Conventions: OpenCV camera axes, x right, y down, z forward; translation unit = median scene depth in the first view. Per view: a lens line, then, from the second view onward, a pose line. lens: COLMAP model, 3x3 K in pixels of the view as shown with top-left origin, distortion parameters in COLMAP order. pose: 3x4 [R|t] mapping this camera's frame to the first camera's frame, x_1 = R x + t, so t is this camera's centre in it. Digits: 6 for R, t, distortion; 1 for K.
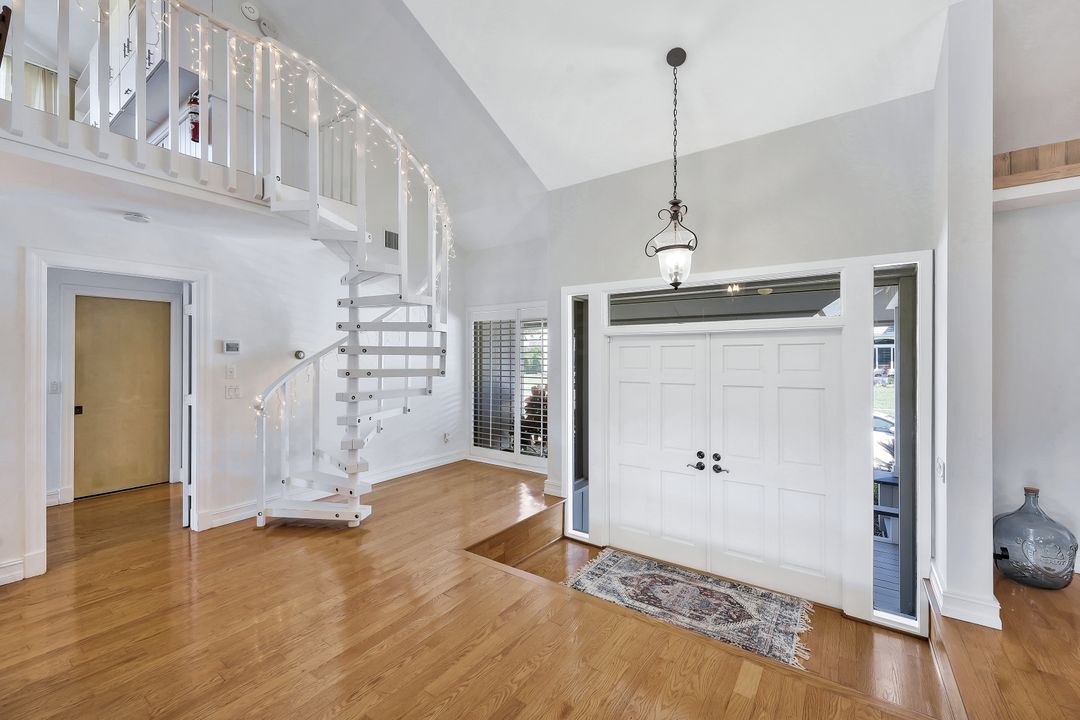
lens RADIAL K [[436.4, 0, 544.6], [0, 436.4, 358.9], [0, 0, 1]] dist [0.003889, 0.001356]
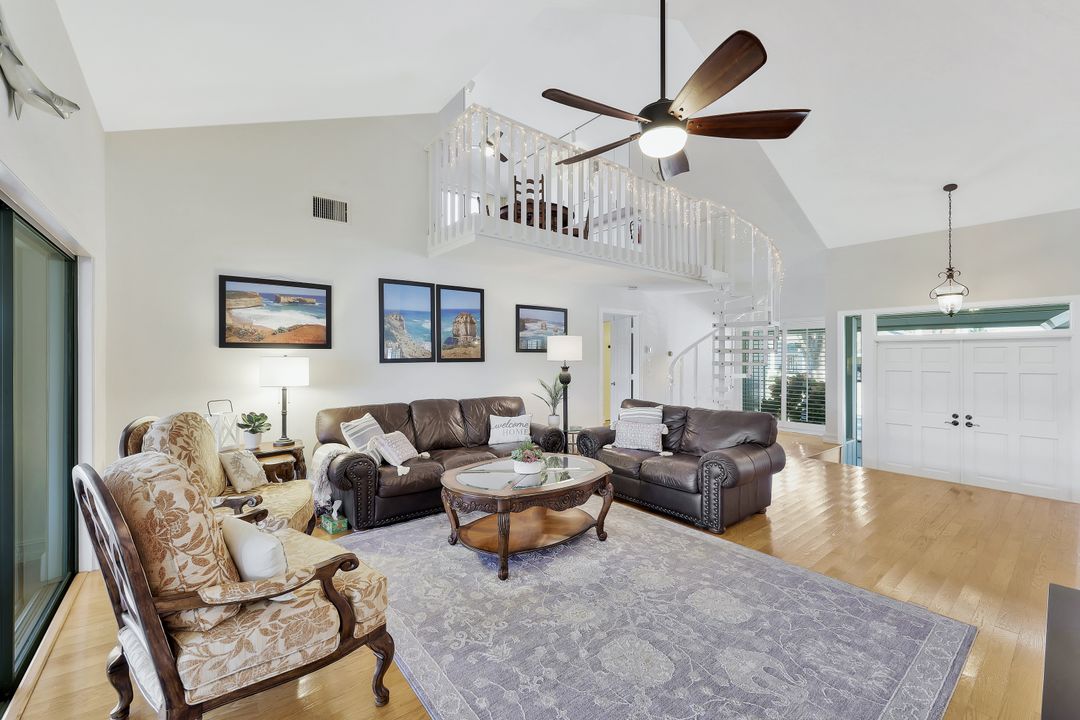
lens RADIAL K [[436.4, 0, 535.7], [0, 436.4, 358.0], [0, 0, 1]] dist [0.003889, 0.001356]
pose [[0.961749, 0.002520, -0.273922, -0.694240], [-0.004492, 0.999968, -0.006572, 0.024715], [0.273896, 0.007551, 0.961730, -0.985977]]
